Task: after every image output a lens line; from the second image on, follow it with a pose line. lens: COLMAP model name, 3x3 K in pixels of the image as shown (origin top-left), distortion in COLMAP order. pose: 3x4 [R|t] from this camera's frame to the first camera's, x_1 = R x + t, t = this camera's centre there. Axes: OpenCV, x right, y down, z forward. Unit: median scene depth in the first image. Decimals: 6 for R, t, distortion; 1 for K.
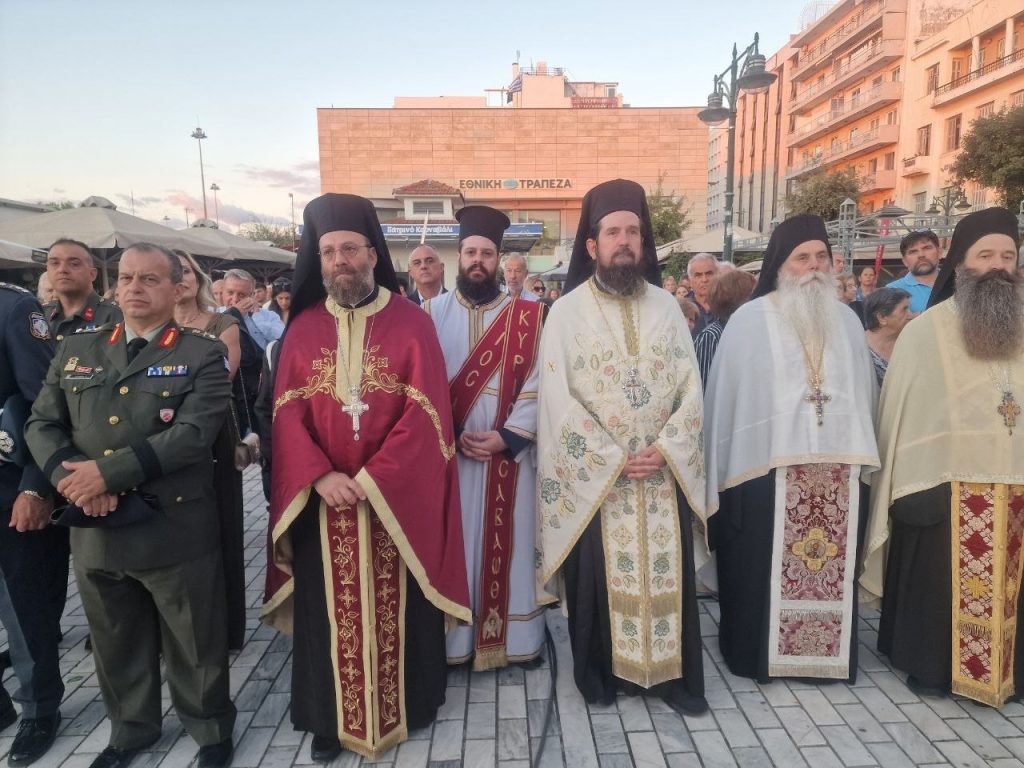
lens RADIAL K [[676.7, 0, 511.0], [0, 676.7, 391.9], [0, 0, 1]] dist [0.039226, -0.031700]
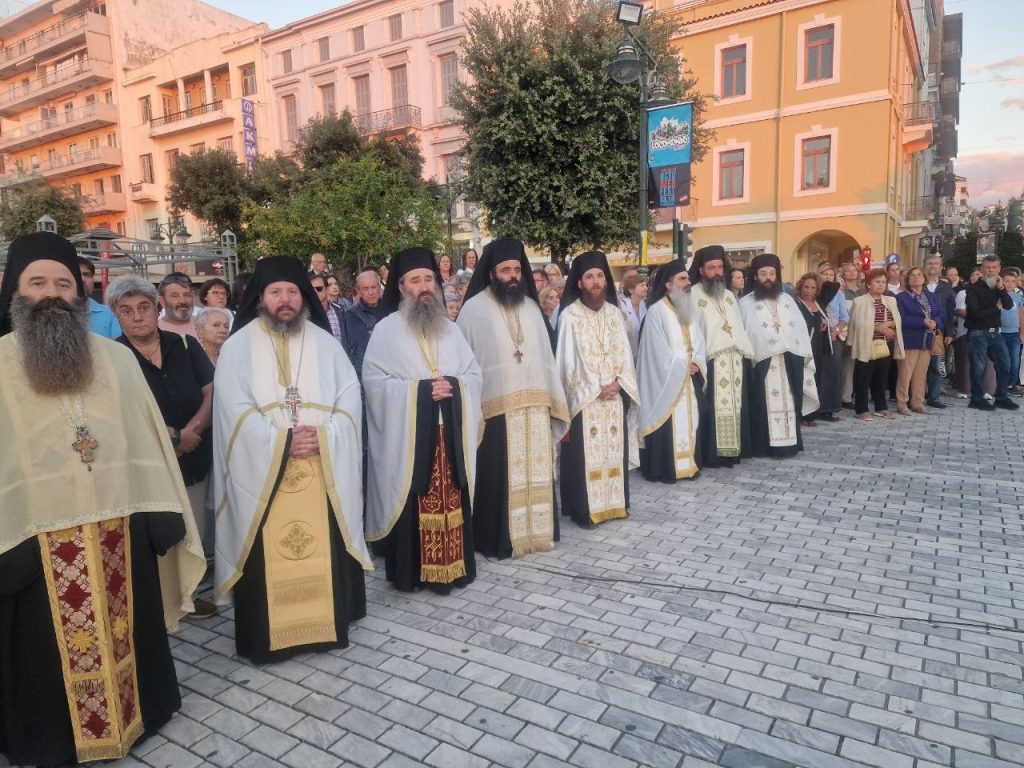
lens RADIAL K [[676.7, 0, 518.2], [0, 676.7, 385.6], [0, 0, 1]] dist [0.039226, -0.031700]
pose [[0.569636, -0.104795, 0.815189, 0.291639], [0.139067, 0.989826, 0.030068, -0.000362], [-0.810047, 0.096238, 0.578414, -0.039946]]
